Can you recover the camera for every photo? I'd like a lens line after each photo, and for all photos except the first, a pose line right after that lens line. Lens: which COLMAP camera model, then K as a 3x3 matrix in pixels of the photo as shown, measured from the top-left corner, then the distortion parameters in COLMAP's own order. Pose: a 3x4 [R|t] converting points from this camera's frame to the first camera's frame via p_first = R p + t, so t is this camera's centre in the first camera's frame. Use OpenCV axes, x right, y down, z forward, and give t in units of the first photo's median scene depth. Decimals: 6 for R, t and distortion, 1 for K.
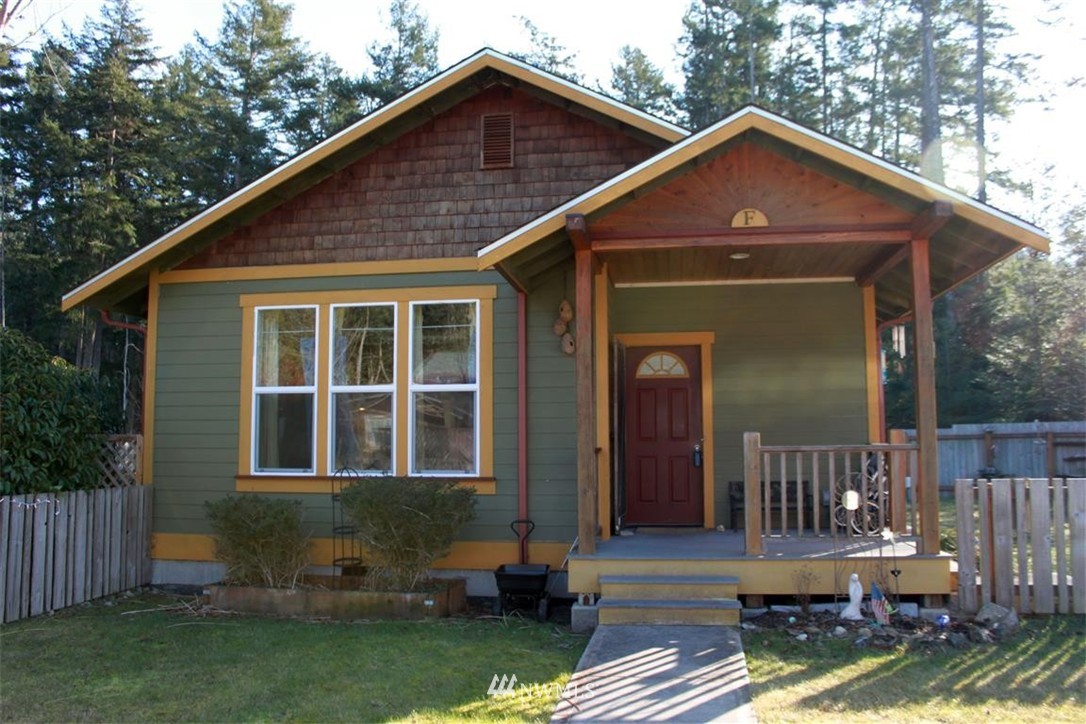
lens RADIAL K [[902.1, 0, 543.0], [0, 902.1, 362.0], [0, 0, 1]] dist [-0.171905, 0.151599]
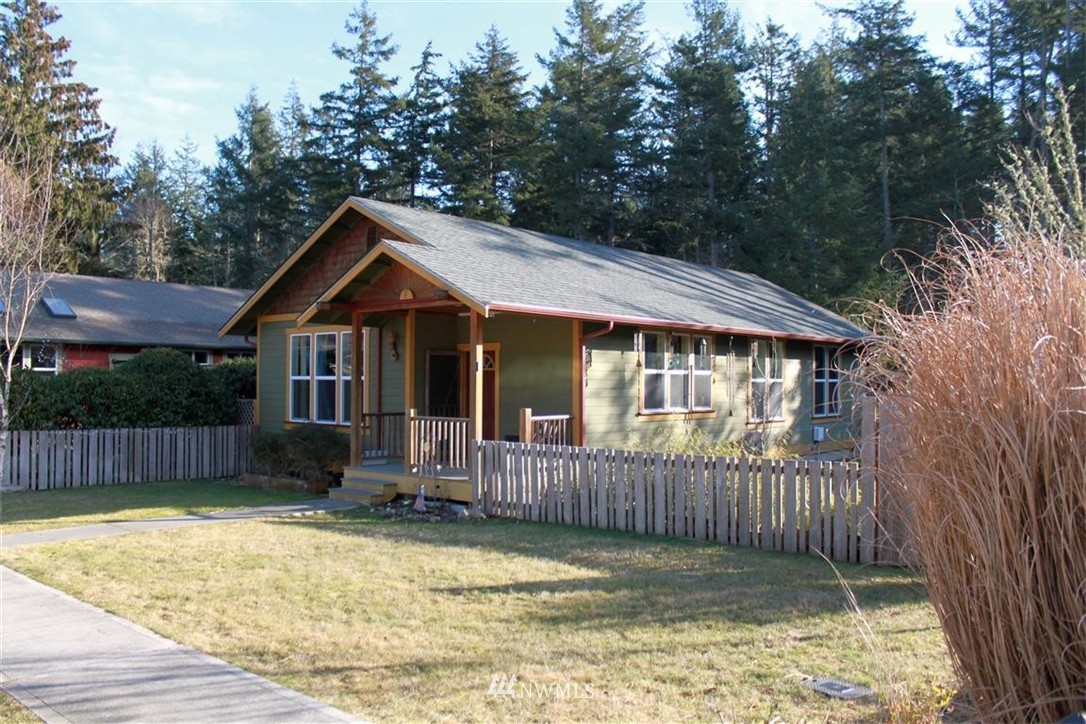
lens RADIAL K [[902.1, 0, 543.0], [0, 902.1, 362.0], [0, 0, 1]] dist [-0.171905, 0.151599]
pose [[0.851957, -0.003714, -0.523599, 1.045946], [0.039278, 0.997611, 0.056833, -0.082453], [0.522137, -0.068986, 0.850067, -0.334568]]
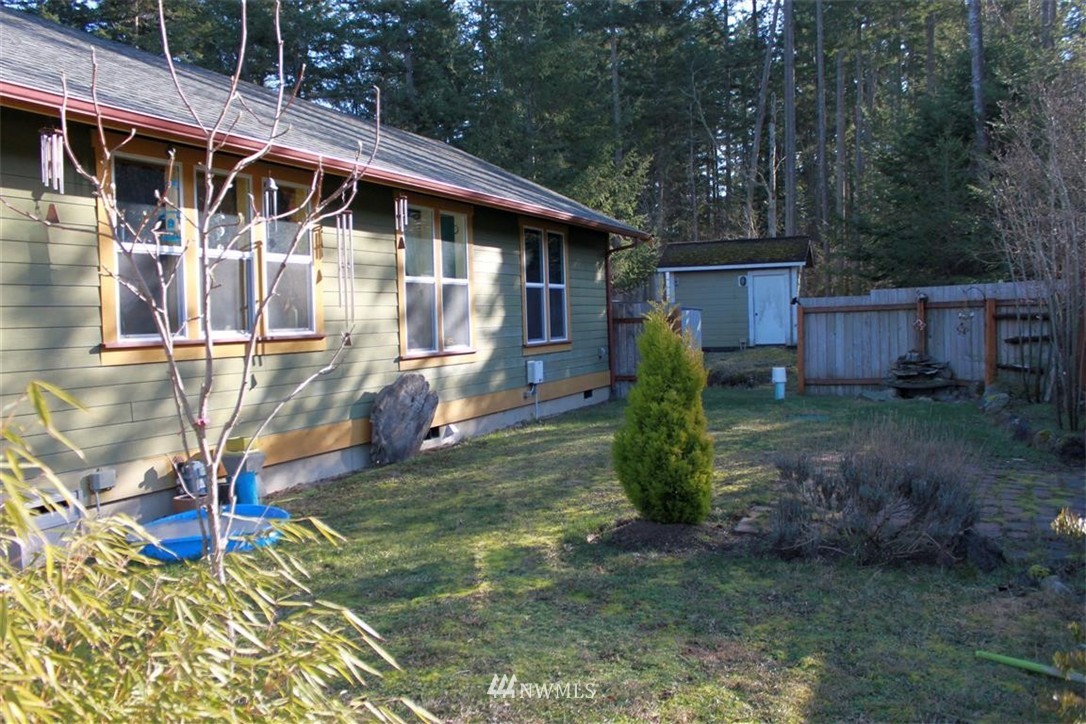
lens RADIAL K [[902.1, 0, 543.0], [0, 902.1, 362.0], [0, 0, 1]] dist [-0.171905, 0.151599]
pose [[0.966910, -0.014421, -0.254710, 0.844167], [0.050423, 0.989508, 0.135390, 0.042515], [0.250085, -0.143754, 0.957493, 0.535124]]
